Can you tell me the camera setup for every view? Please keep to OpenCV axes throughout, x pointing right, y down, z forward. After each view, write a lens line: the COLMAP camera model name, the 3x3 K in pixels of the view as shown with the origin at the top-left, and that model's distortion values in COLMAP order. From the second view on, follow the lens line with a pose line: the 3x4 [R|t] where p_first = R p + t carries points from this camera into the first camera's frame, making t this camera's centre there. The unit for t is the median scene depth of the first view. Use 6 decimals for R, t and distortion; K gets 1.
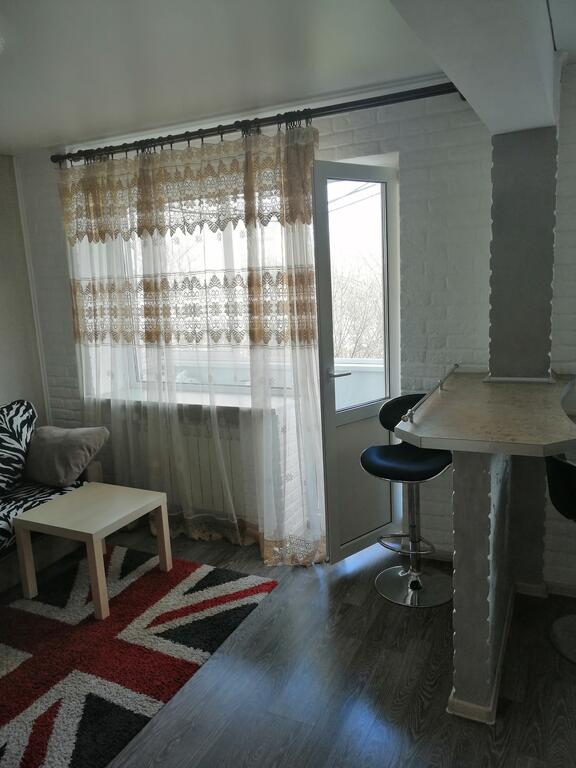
lens RADIAL K [[607.1, 0, 288.0], [0, 607.1, 384.0], [0, 0, 1]] dist [0.000229, -0.000550]
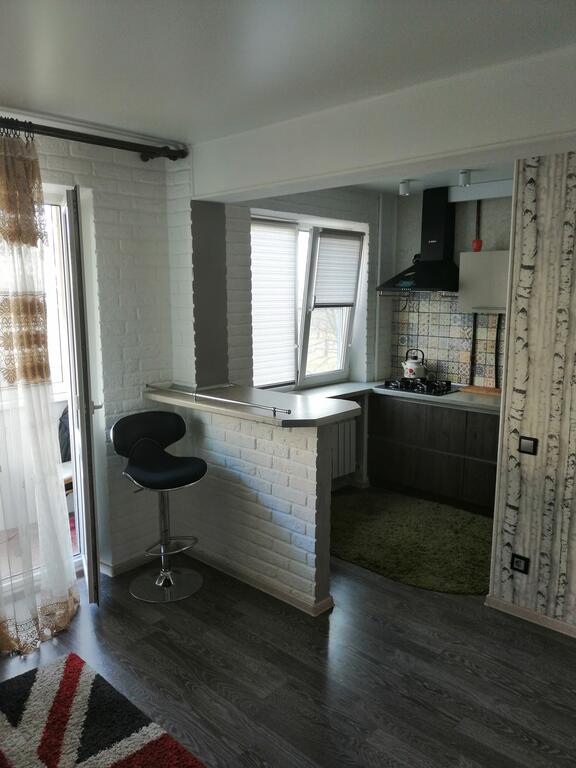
lens RADIAL K [[597.8, 0, 288.0], [0, 597.8, 384.0], [0, 0, 1]] dist [0.035049, -0.061473]
pose [[0.293050, -0.097000, 0.951164, -0.753790], [0.167289, 0.984695, 0.048879, -0.045501], [-0.941348, 0.144796, 0.304792, 0.420822]]
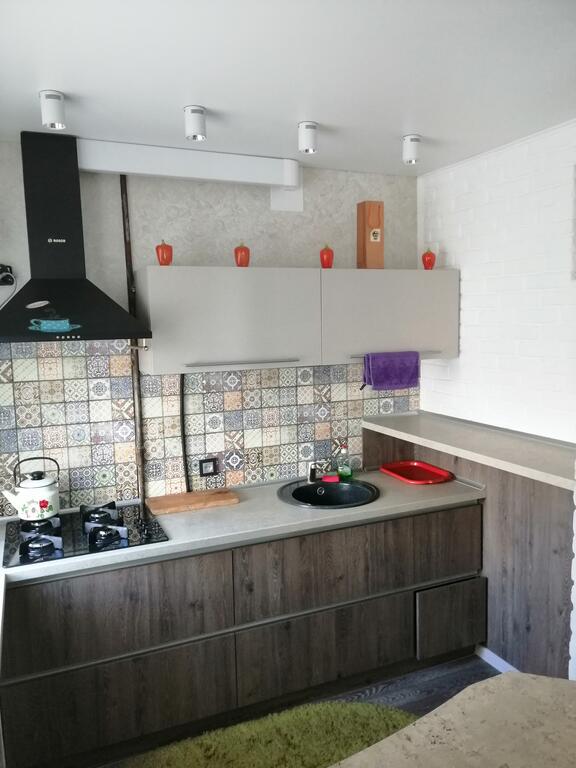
lens RADIAL K [[597.8, 0, 288.0], [0, 597.8, 384.0], [0, 0, 1]] dist [0.035049, -0.061473]
pose [[-0.762244, -0.000986, 0.647289, 0.169199], [0.186224, 0.957386, 0.220756, -0.214009], [-0.619923, 0.288811, -0.729578, 0.940409]]
